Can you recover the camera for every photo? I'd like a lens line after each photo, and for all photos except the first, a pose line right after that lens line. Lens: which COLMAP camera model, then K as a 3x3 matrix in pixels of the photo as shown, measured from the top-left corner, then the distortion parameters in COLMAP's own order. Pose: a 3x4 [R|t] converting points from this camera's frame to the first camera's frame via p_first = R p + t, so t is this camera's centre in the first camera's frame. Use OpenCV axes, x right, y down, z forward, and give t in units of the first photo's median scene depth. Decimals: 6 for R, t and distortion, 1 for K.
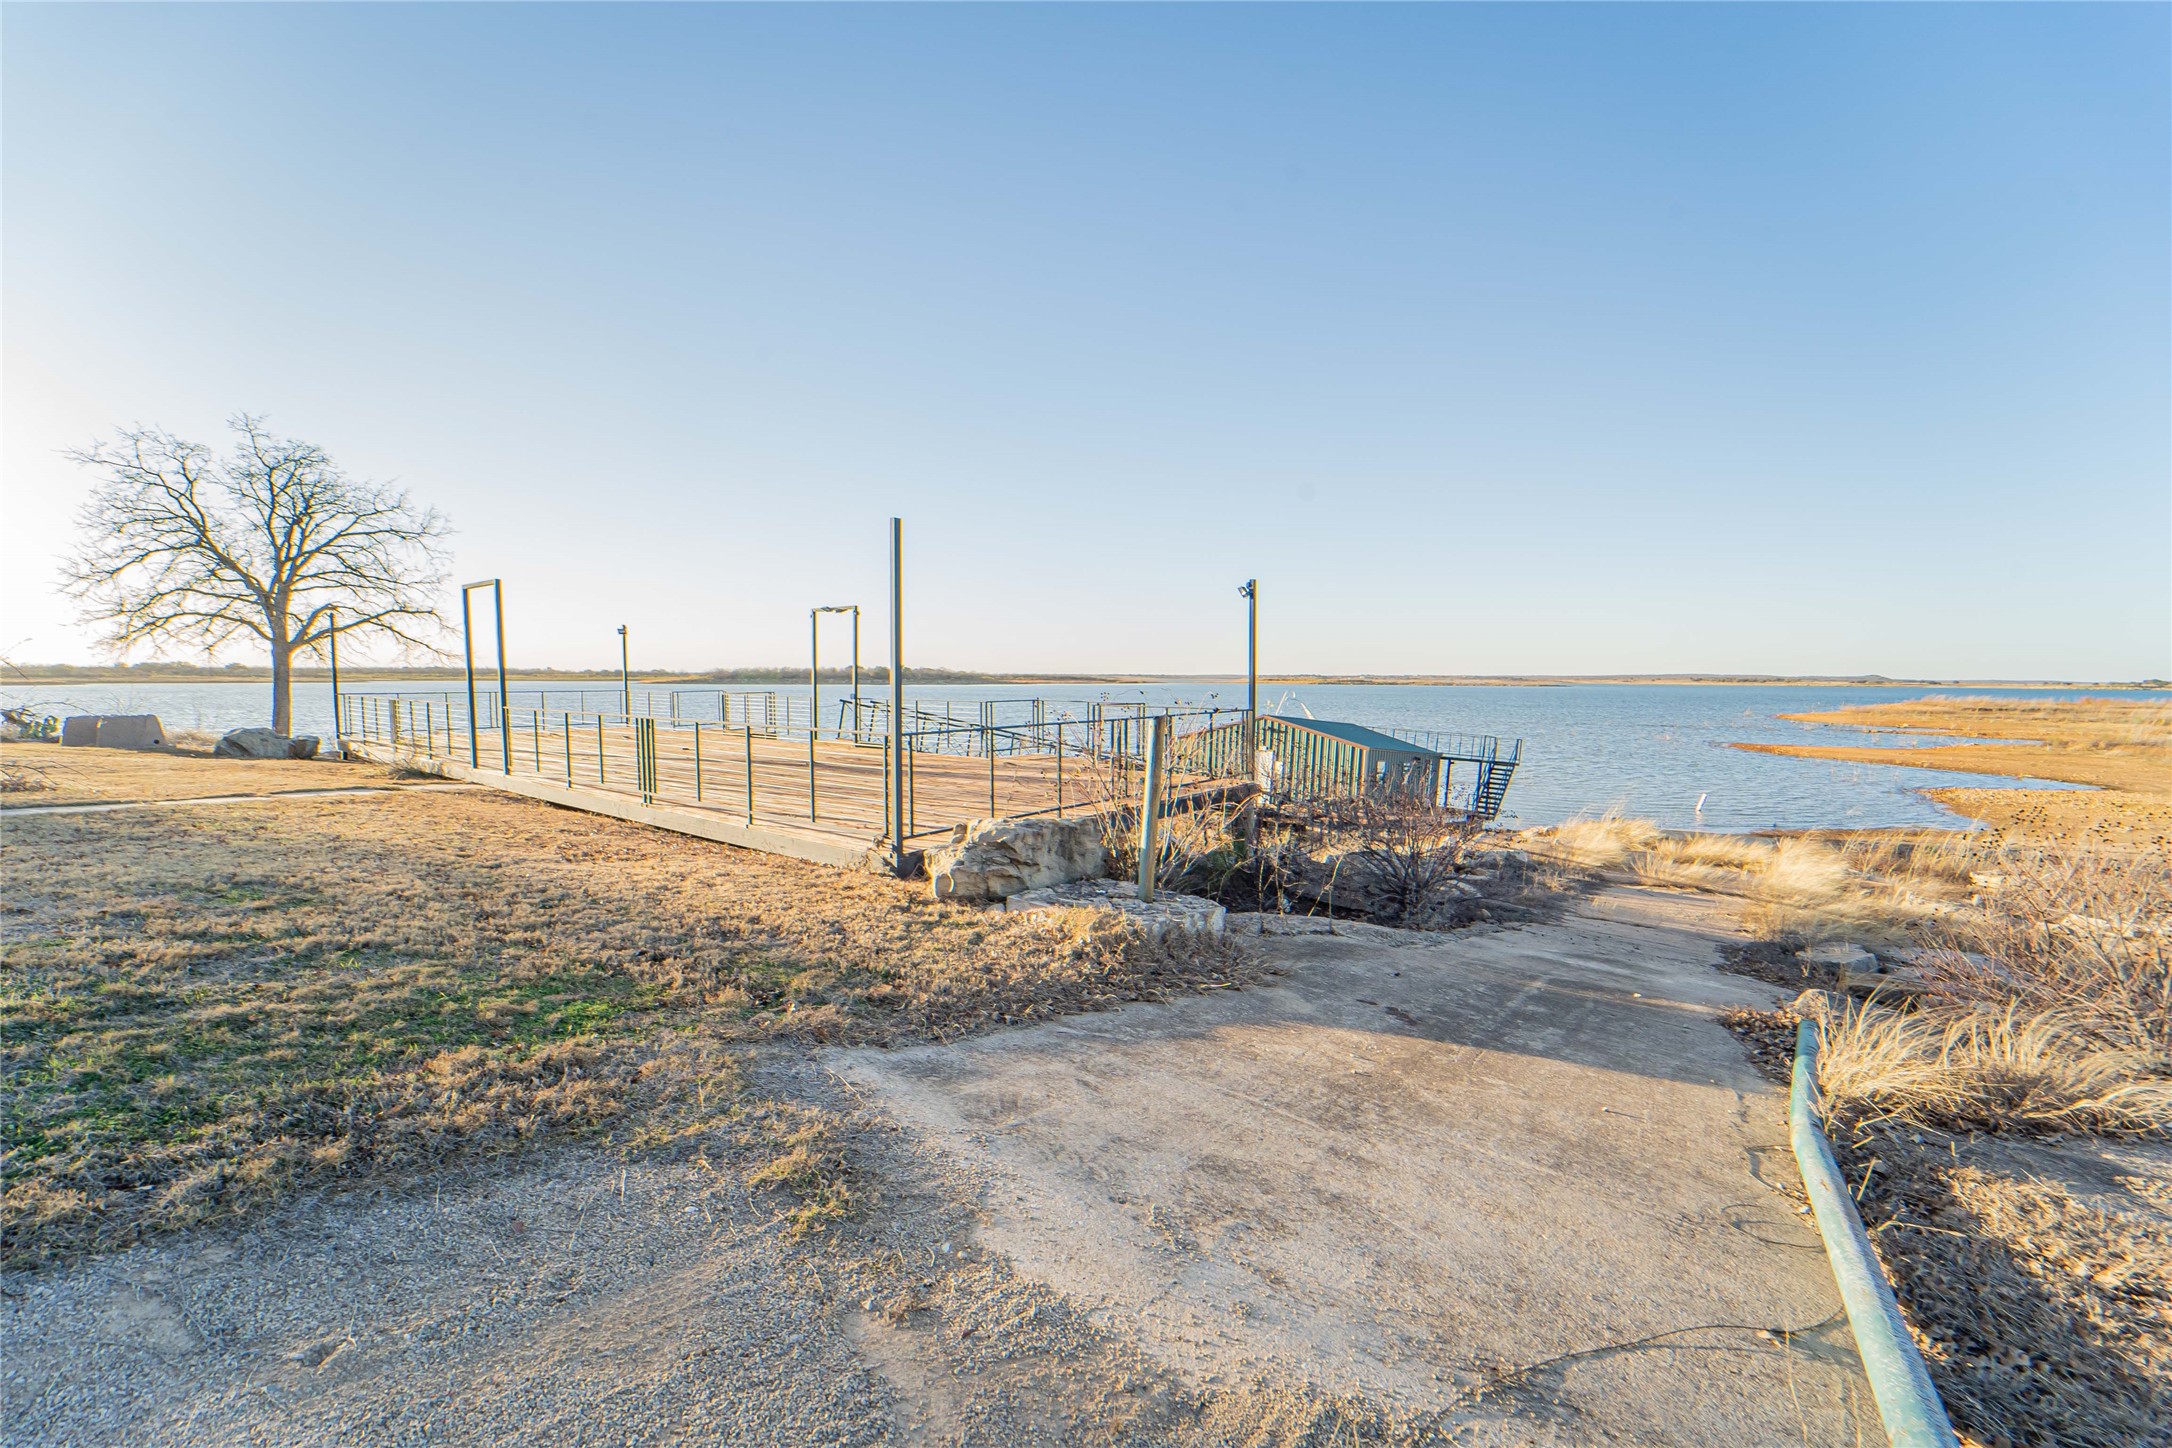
lens RADIAL K [[866.7, 0, 1086.0], [0, 866.7, 724.0], [0, 0, 1]] dist [-0.001895, -0.000136]
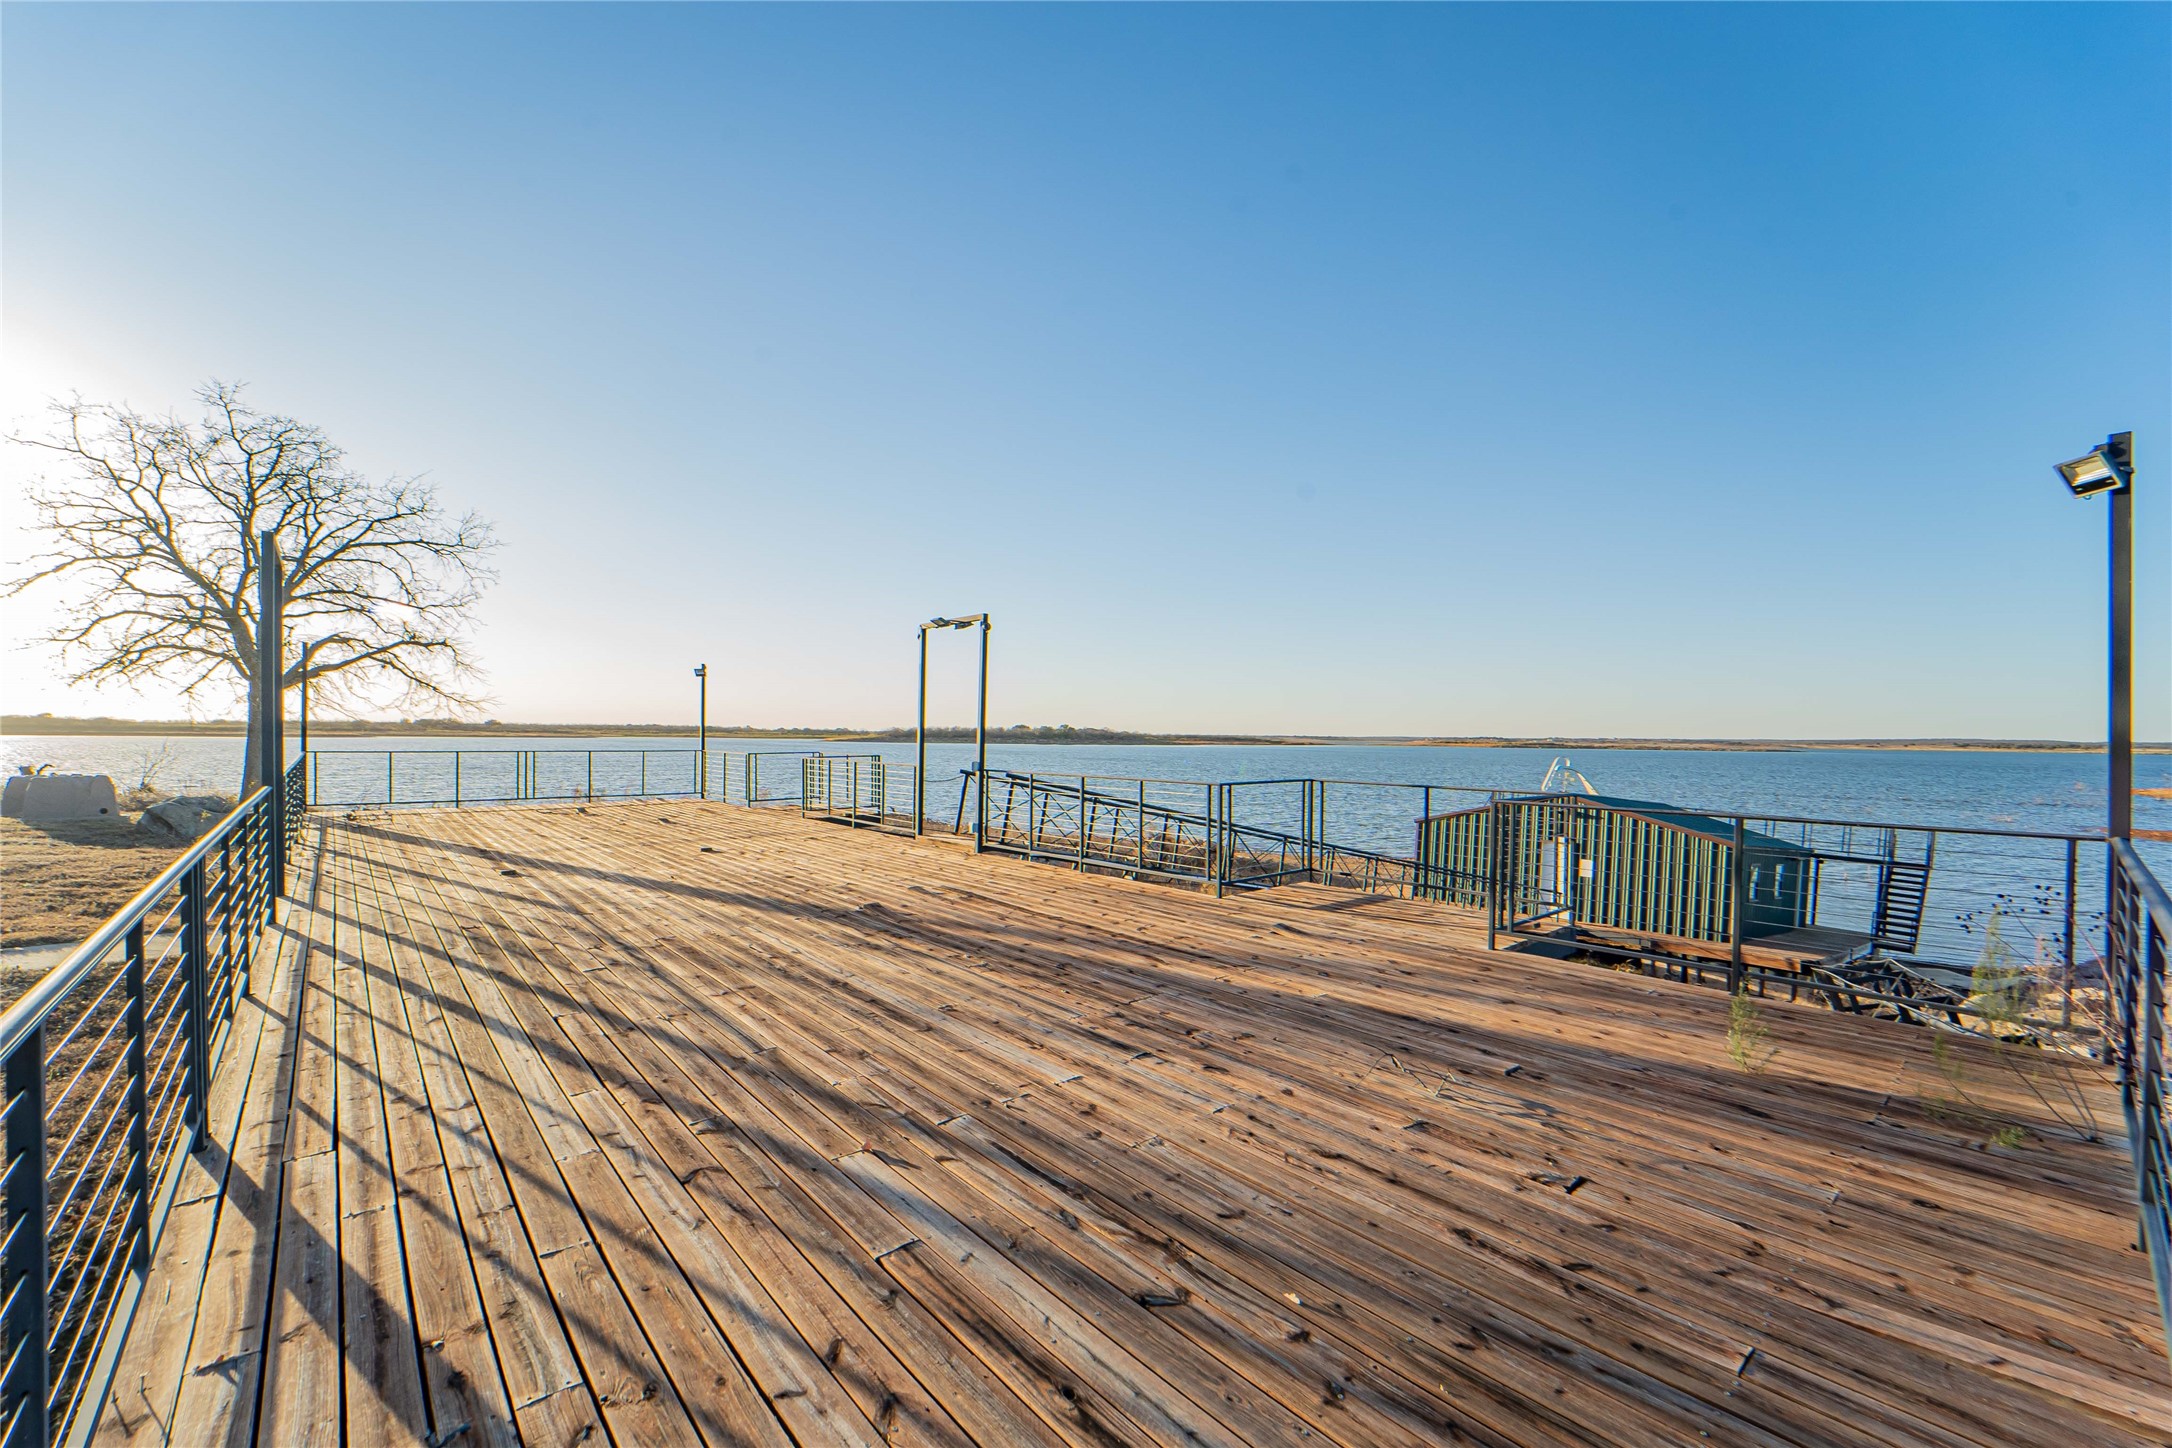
lens RADIAL K [[866.7, 0, 1086.0], [0, 866.7, 724.0], [0, 0, 1]] dist [-0.001895, -0.000136]
pose [[0.983043, 0.004233, -0.183329, -0.075186], [-0.017059, 0.997510, -0.068437, -0.018239], [0.182583, 0.070404, 0.980667, 0.377805]]
